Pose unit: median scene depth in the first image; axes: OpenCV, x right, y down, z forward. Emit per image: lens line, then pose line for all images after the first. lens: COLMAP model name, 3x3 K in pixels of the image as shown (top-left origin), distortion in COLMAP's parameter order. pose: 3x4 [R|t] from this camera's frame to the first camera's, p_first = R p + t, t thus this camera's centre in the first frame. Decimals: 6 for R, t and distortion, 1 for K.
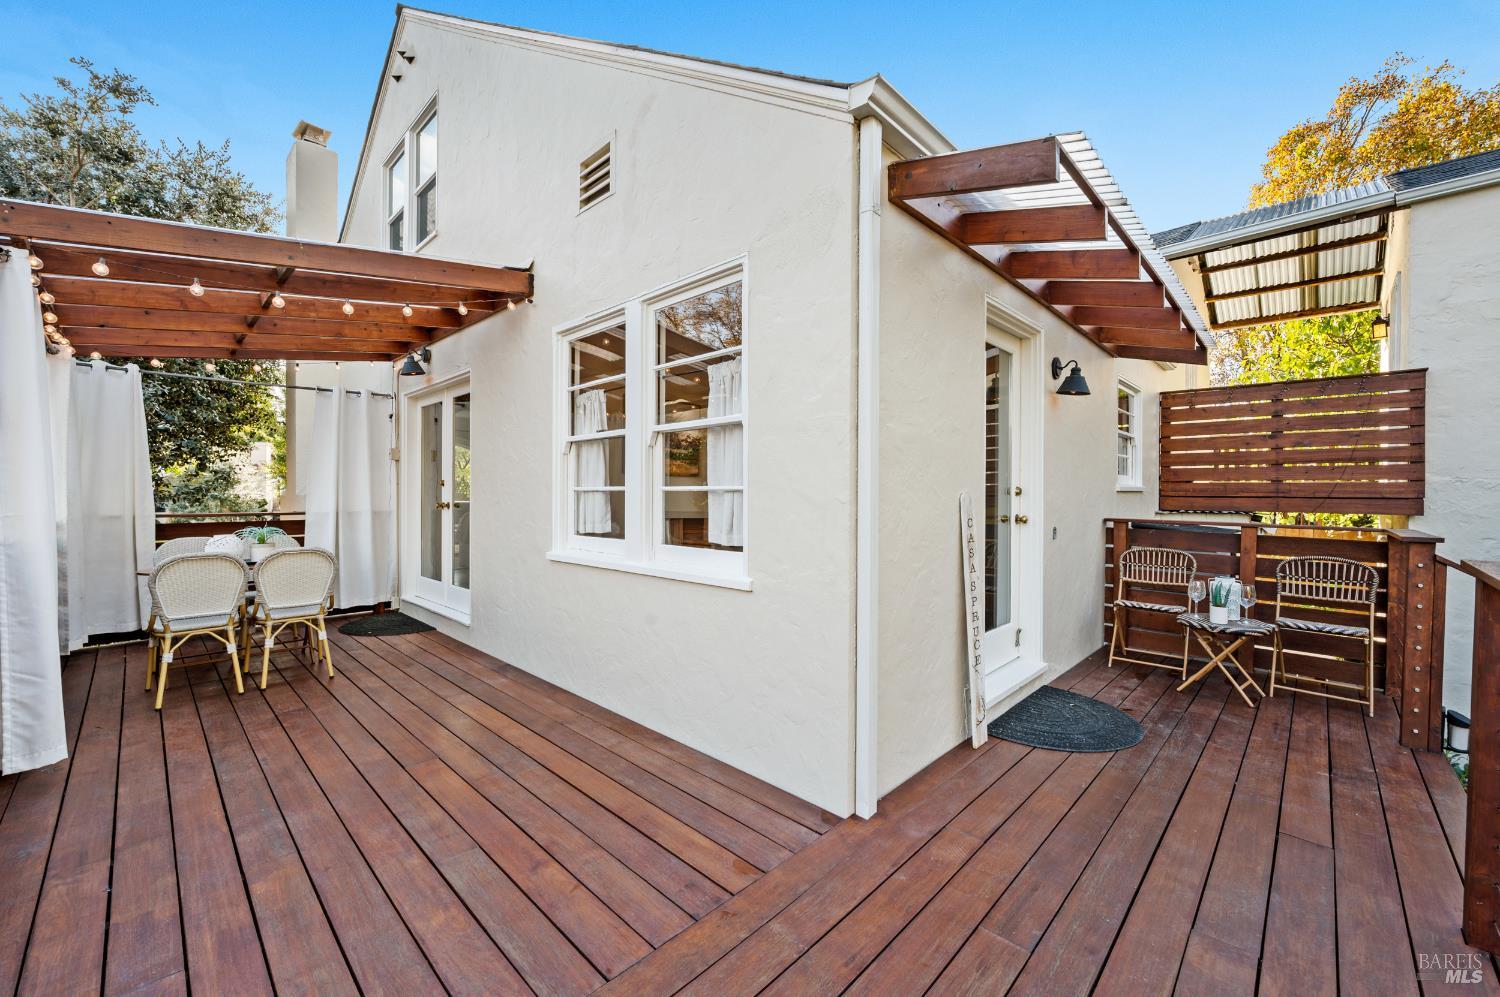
lens RADIAL K [[601.1, 0, 744.7], [0, 601.1, 495.7], [0, 0, 1]] dist [0.000102, 0.000722]
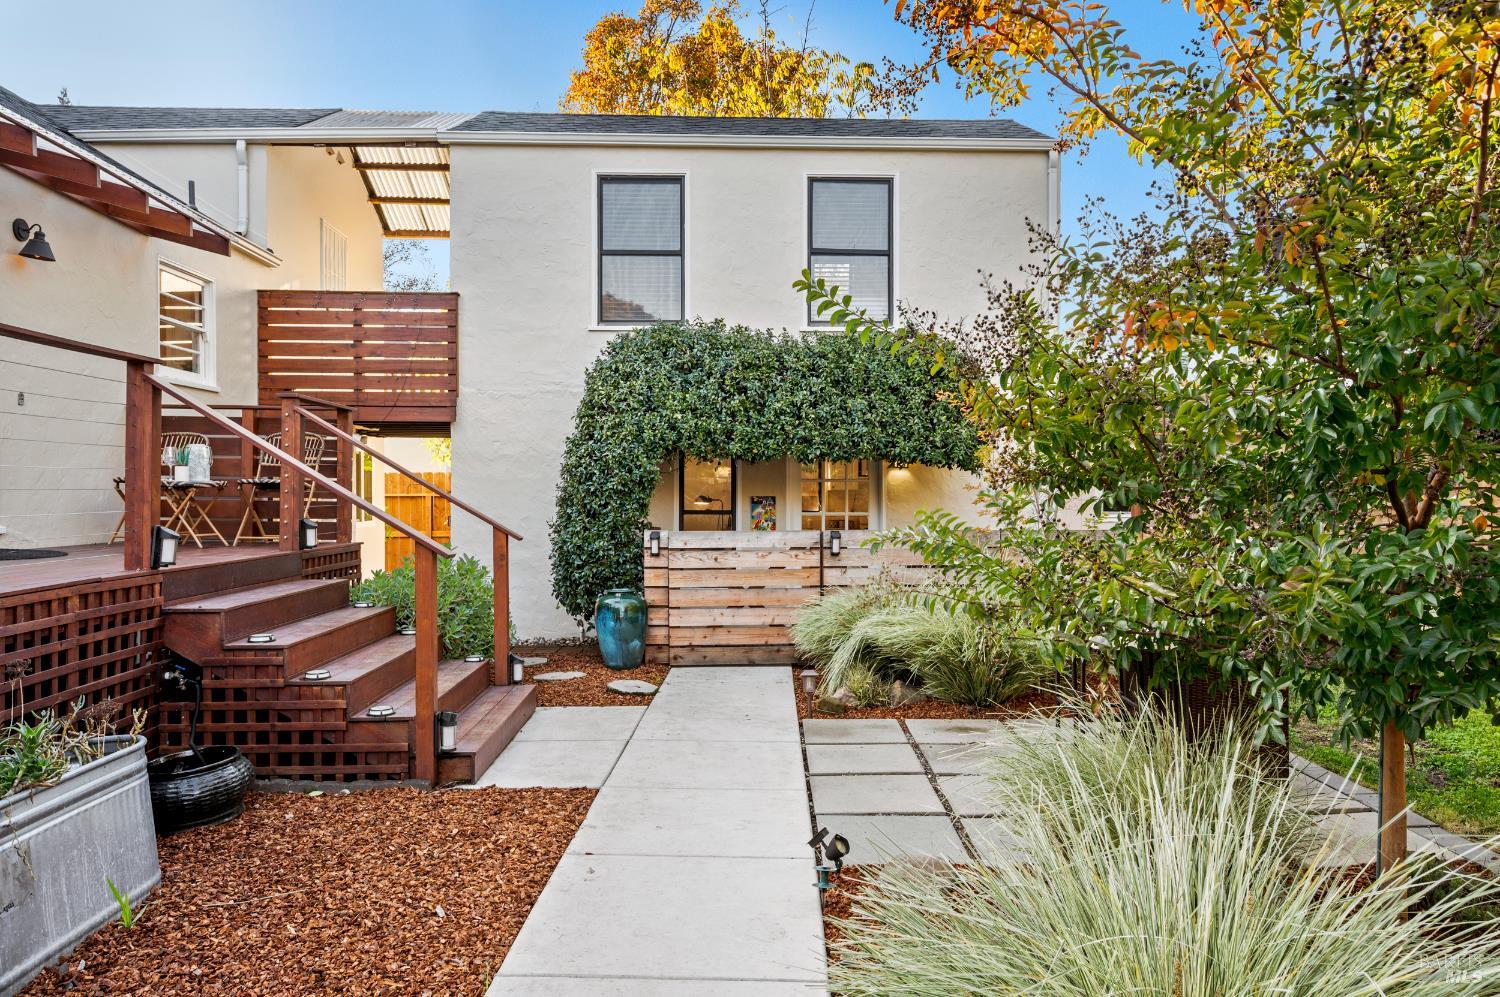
lens RADIAL K [[1054.1, 0, 743.1], [0, 1054.1, 491.1], [0, 0, 1]] dist [-0.004804, 0.001238]
pose [[0.693457, -0.009150, 0.720439, 0.077360], [0.008364, 0.999954, 0.004650, 0.173308], [-0.720449, 0.002801, 0.693502, -0.832895]]
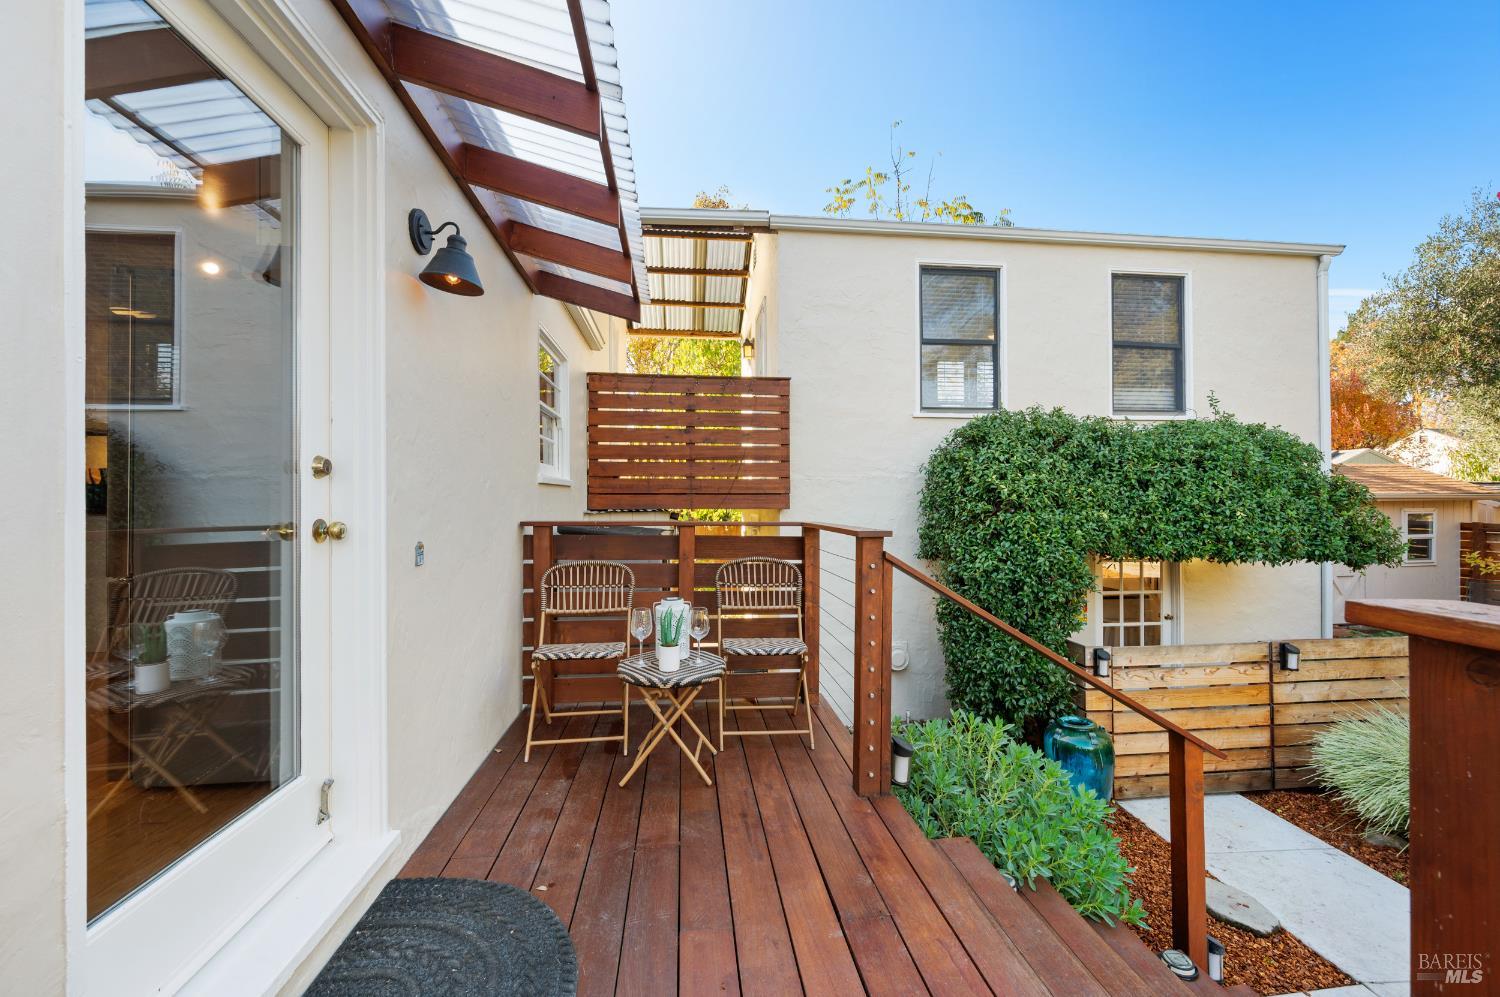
lens RADIAL K [[601.1, 0, 757.0], [0, 601.1, 495.3], [0, 0, 1]] dist [0.000102, 0.000722]
pose [[0.633087, -0.002363, 0.774077, 0.244769], [0.010789, 0.999925, -0.005772, 0.014913], [-0.774006, 0.012006, 0.633065, 0.369148]]
